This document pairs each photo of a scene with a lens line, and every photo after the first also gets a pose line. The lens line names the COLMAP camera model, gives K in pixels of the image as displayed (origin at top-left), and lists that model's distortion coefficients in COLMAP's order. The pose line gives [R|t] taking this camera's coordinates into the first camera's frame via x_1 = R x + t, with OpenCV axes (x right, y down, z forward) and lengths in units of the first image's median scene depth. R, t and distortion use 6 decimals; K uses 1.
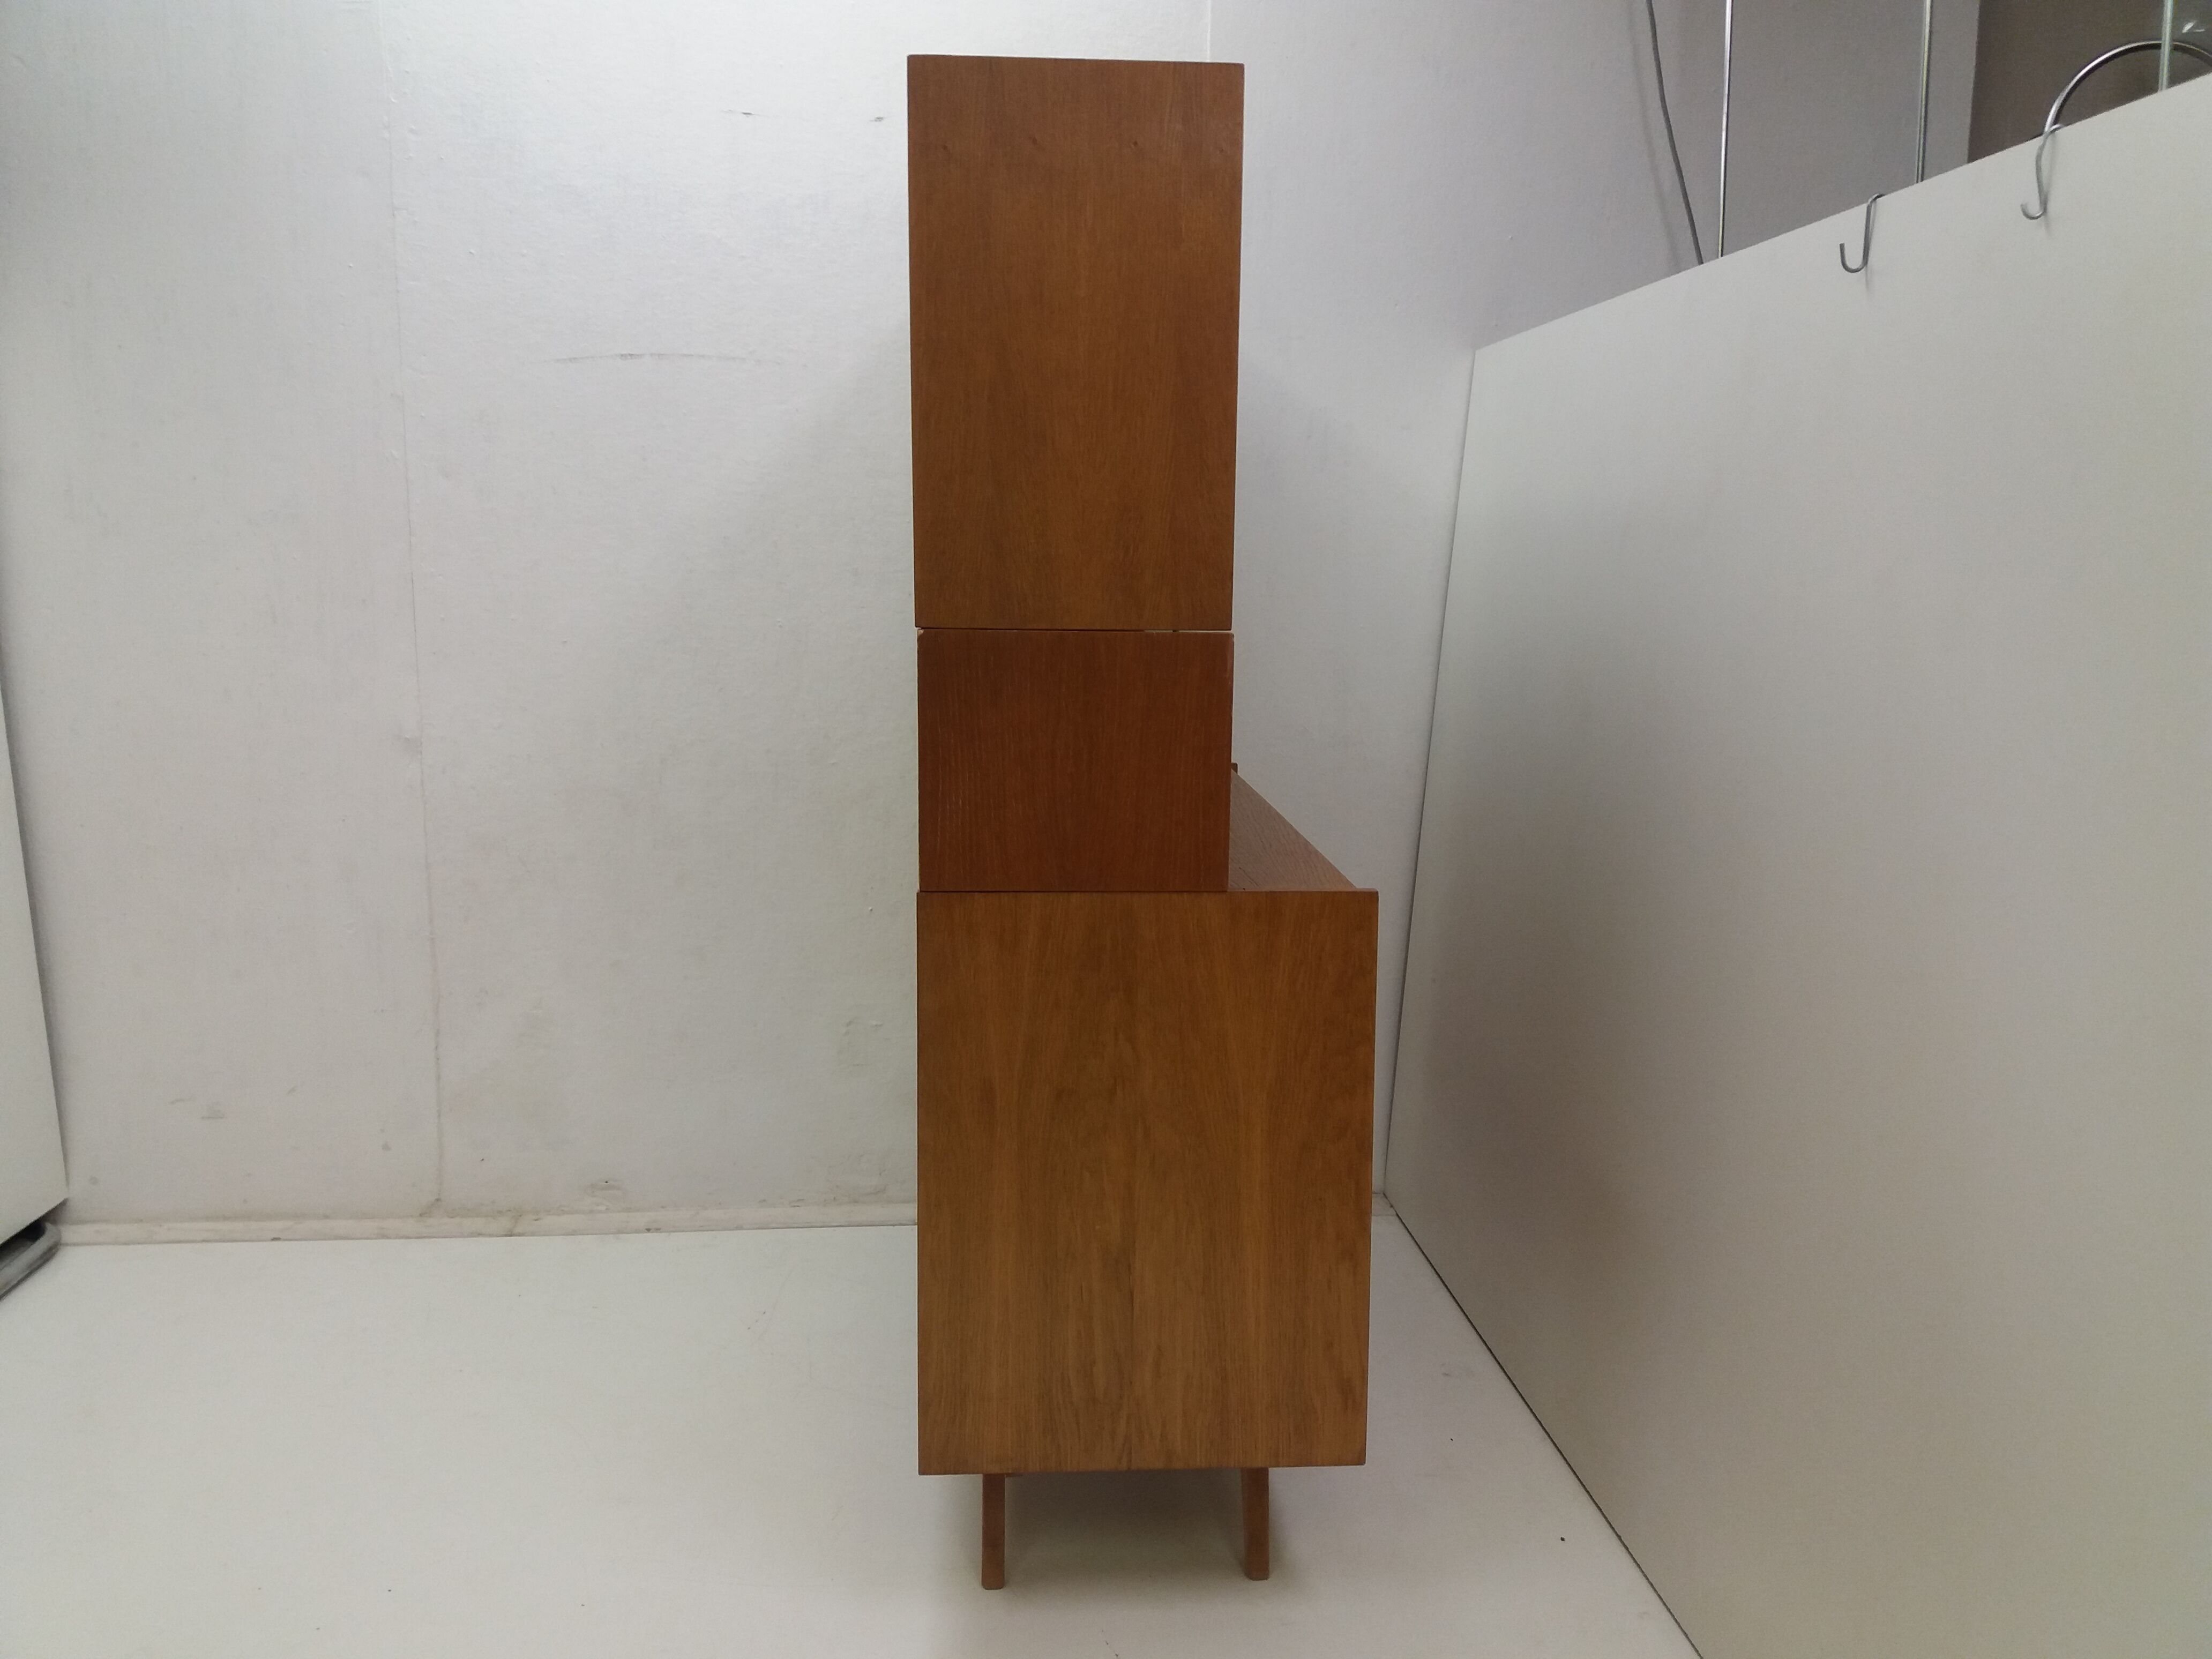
lens RADIAL K [[1828.5, 0, 1102.4], [0, 1828.5, 852.9], [0, 0, 1]] dist [0.060617, -0.121692]
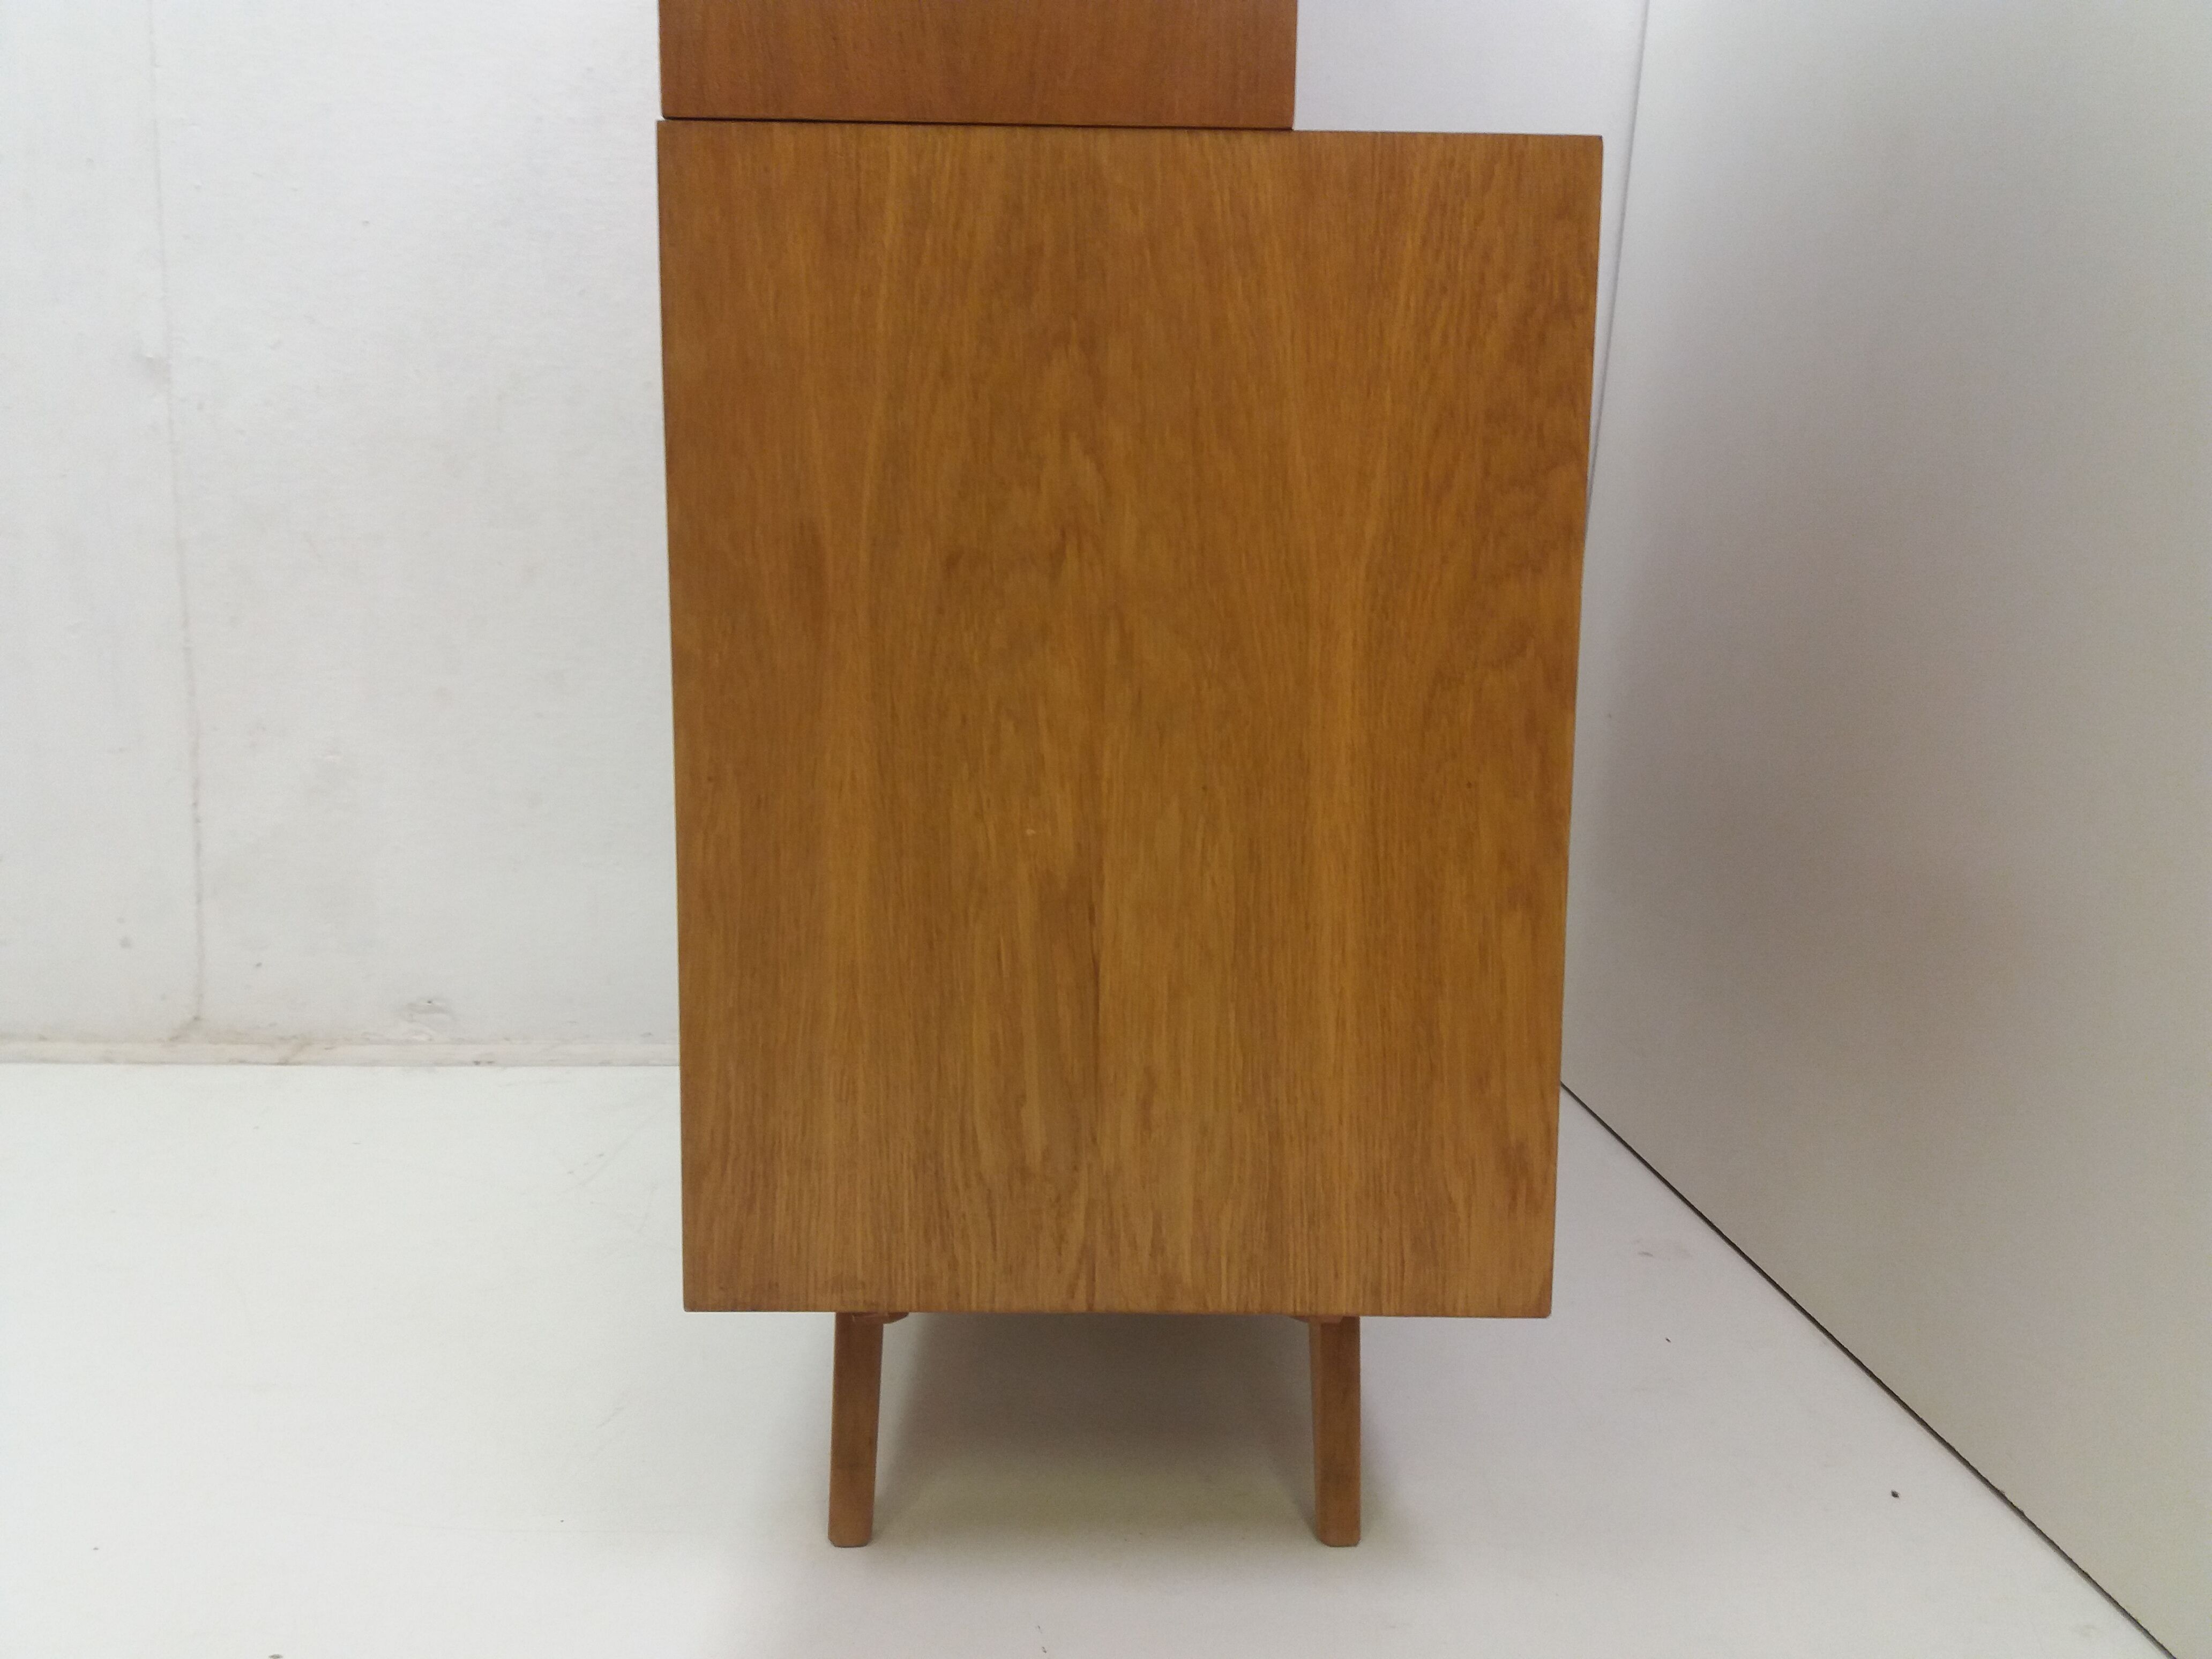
lens RADIAL K [[1828.5, 0, 1083.8], [0, 1828.5, 866.7], [0, 0, 1]] dist [0.060617, -0.121692]
pose [[0.998176, 0.009451, -0.059634, 0.042869], [-0.010471, 0.999804, -0.016820, 0.220642], [0.059464, 0.017413, 0.998079, 0.485913]]
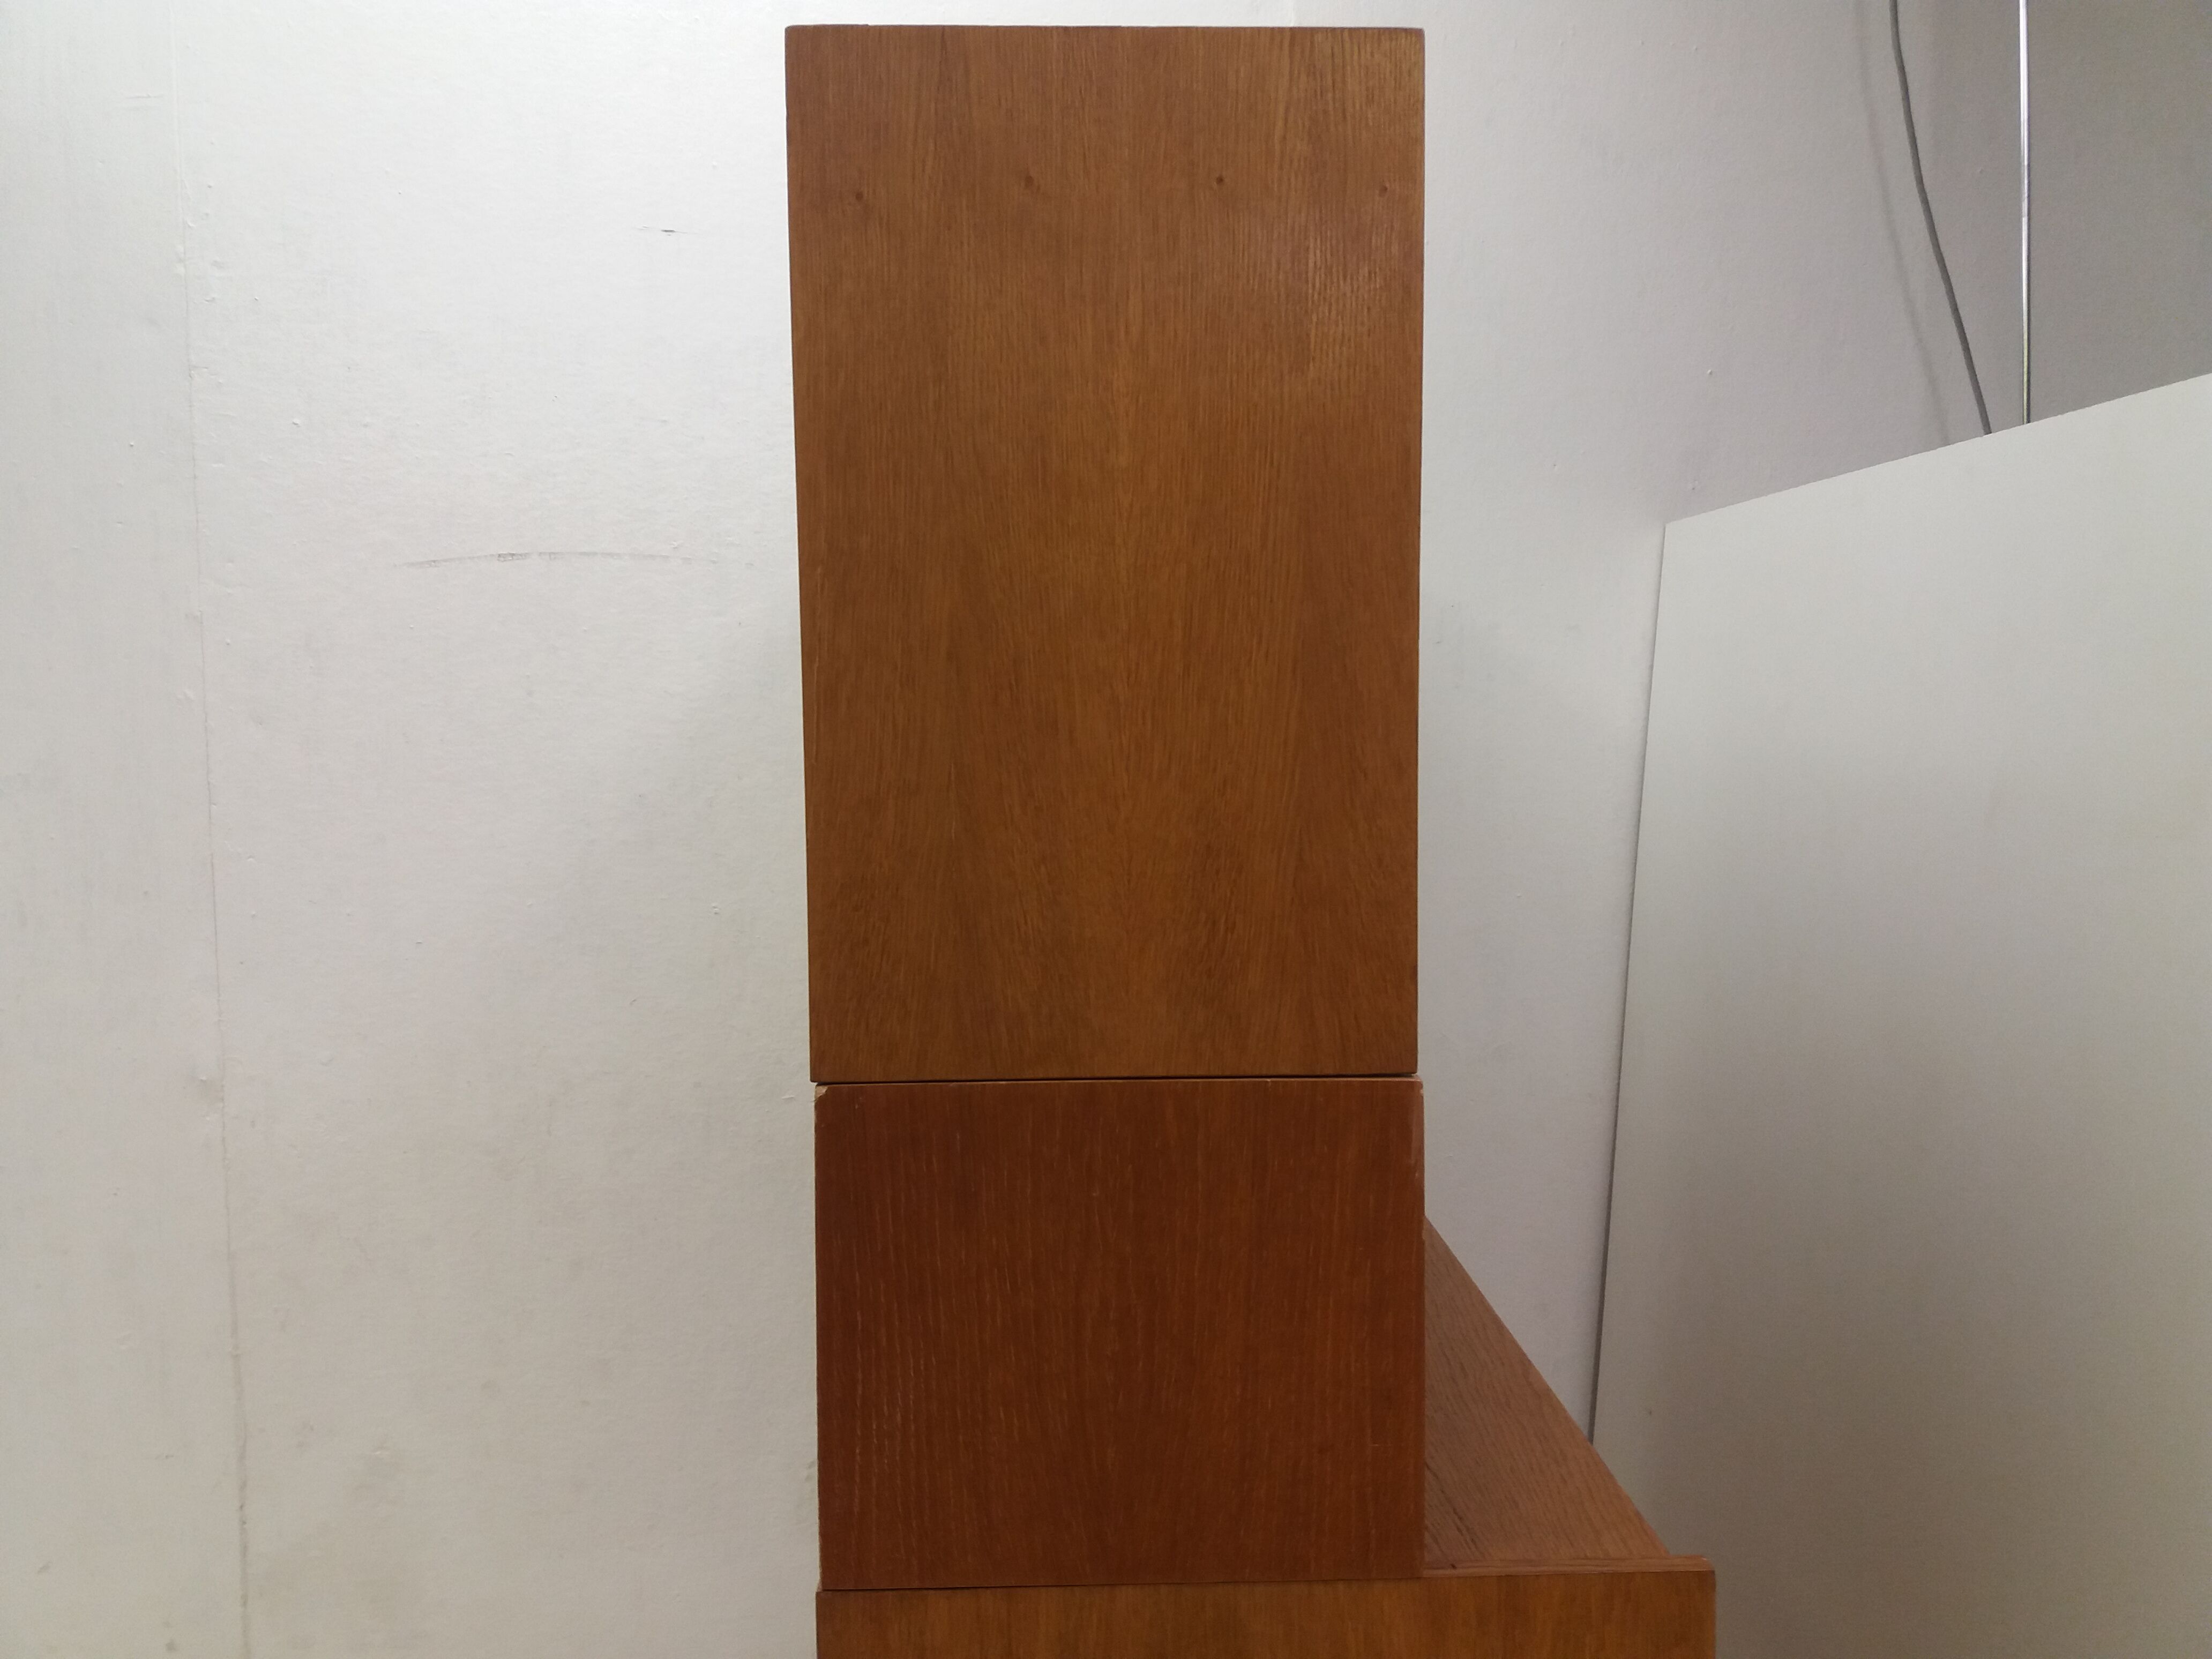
lens RADIAL K [[1828.5, 0, 1082.8], [0, 1828.5, 837.3], [0, 0, 1]] dist [0.060617, -0.121692]
pose [[0.999079, -0.014507, -0.040377, -0.002465], [0.010760, 0.995744, -0.091537, -0.134970], [0.041533, 0.091018, 0.994983, 0.441257]]
